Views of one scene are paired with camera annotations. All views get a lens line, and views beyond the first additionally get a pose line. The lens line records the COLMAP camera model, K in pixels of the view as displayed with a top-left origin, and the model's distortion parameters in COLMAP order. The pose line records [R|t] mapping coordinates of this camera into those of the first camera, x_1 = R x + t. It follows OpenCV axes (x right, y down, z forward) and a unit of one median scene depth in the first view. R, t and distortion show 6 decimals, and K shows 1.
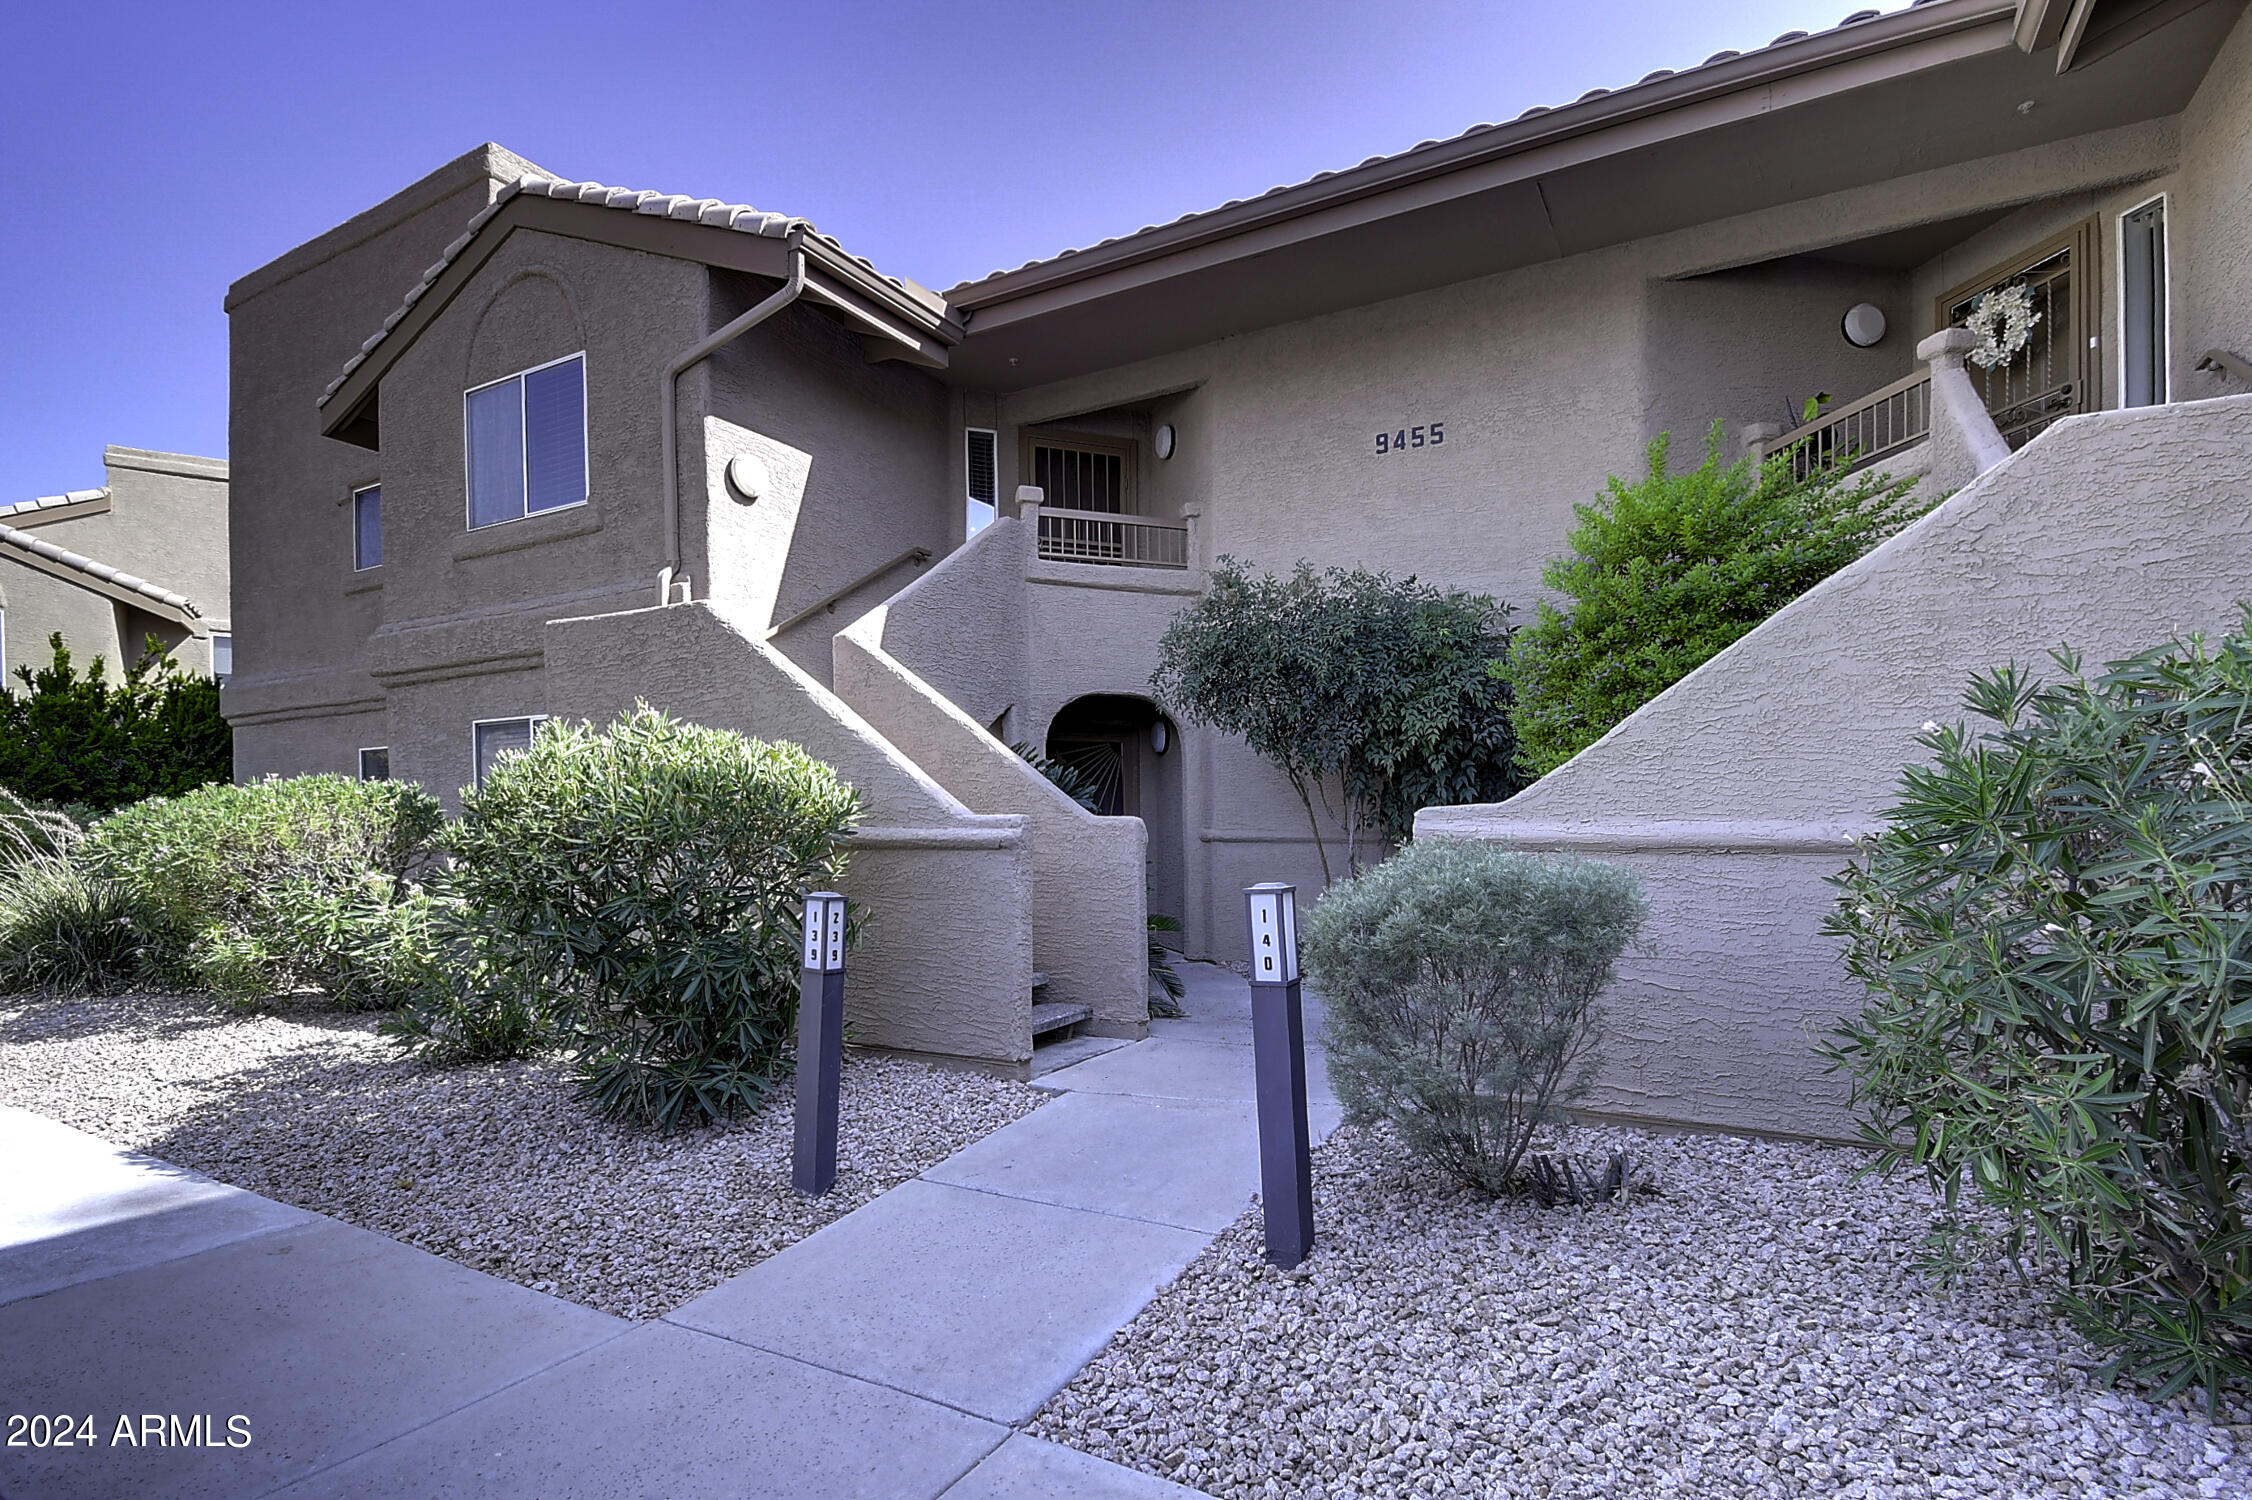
lens RADIAL K [[1052.5, 0, 1127.8], [0, 1052.5, 899.3], [0, 0, 1]] dist [0.022615, -0.025199]
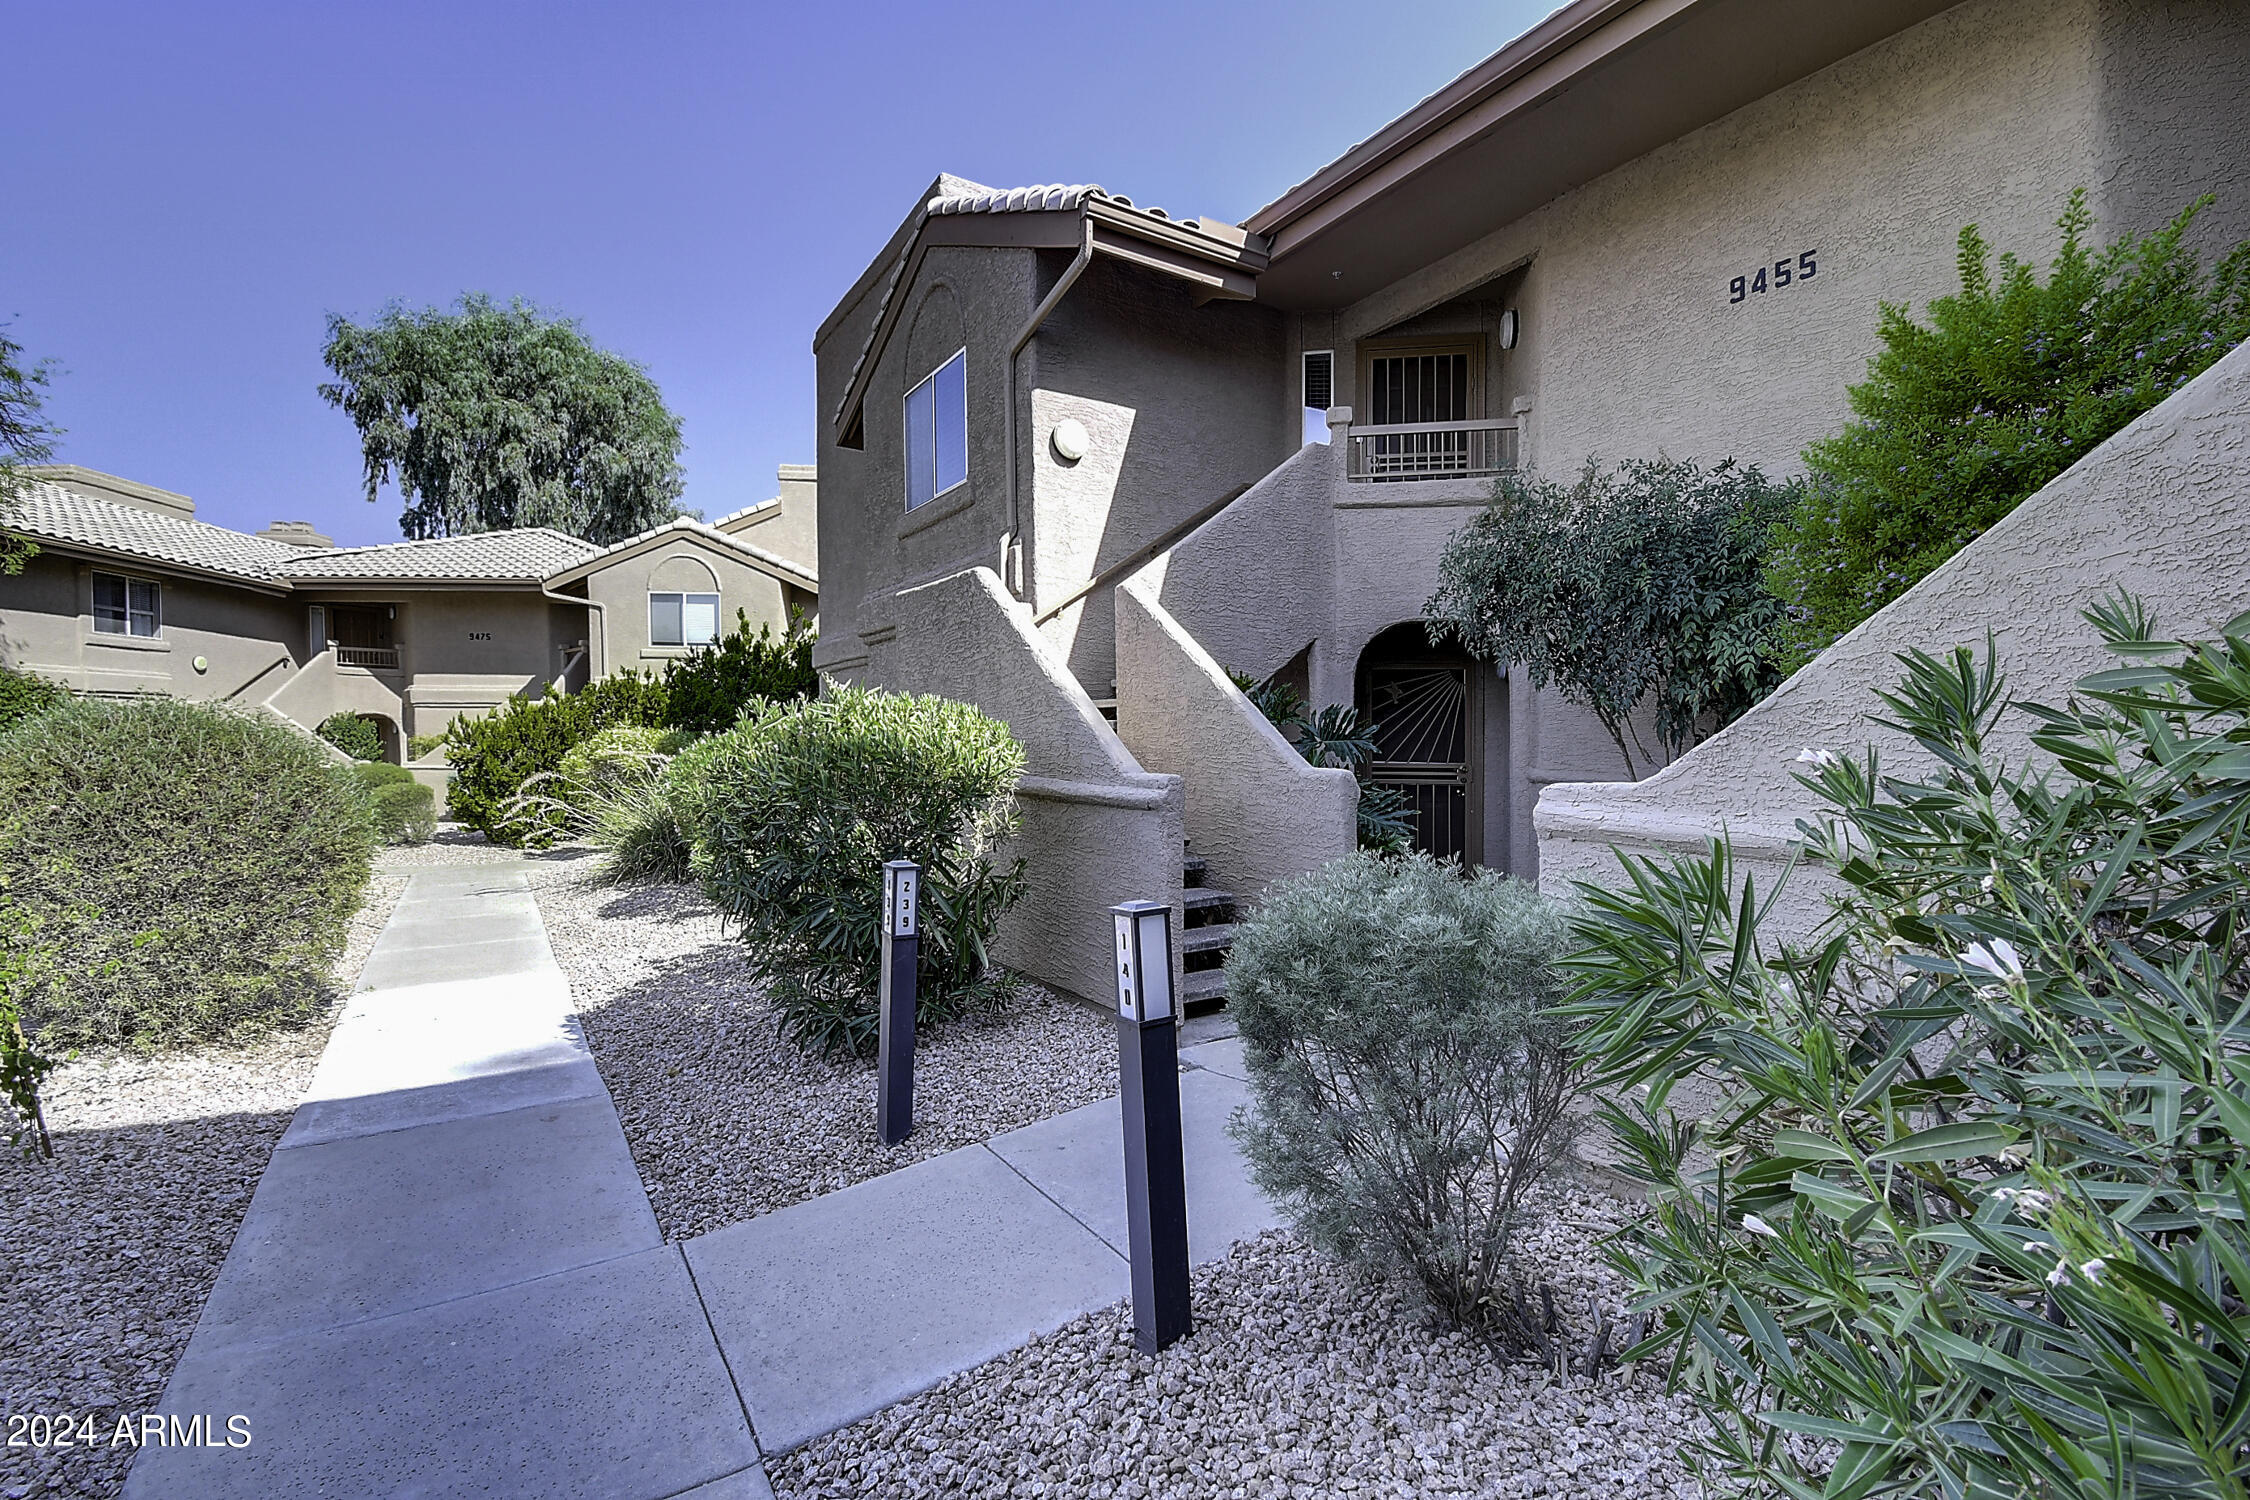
lens RADIAL K [[1011.2, 0, 1091.0], [0, 1011.2, 849.5], [0, 0, 1]] dist [0.014520, -0.021273]
pose [[0.890766, 0.040703, -0.452635, 0.167520], [-0.024247, 0.998819, 0.042103, -0.032470], [0.453814, -0.026529, 0.890701, 0.094402]]
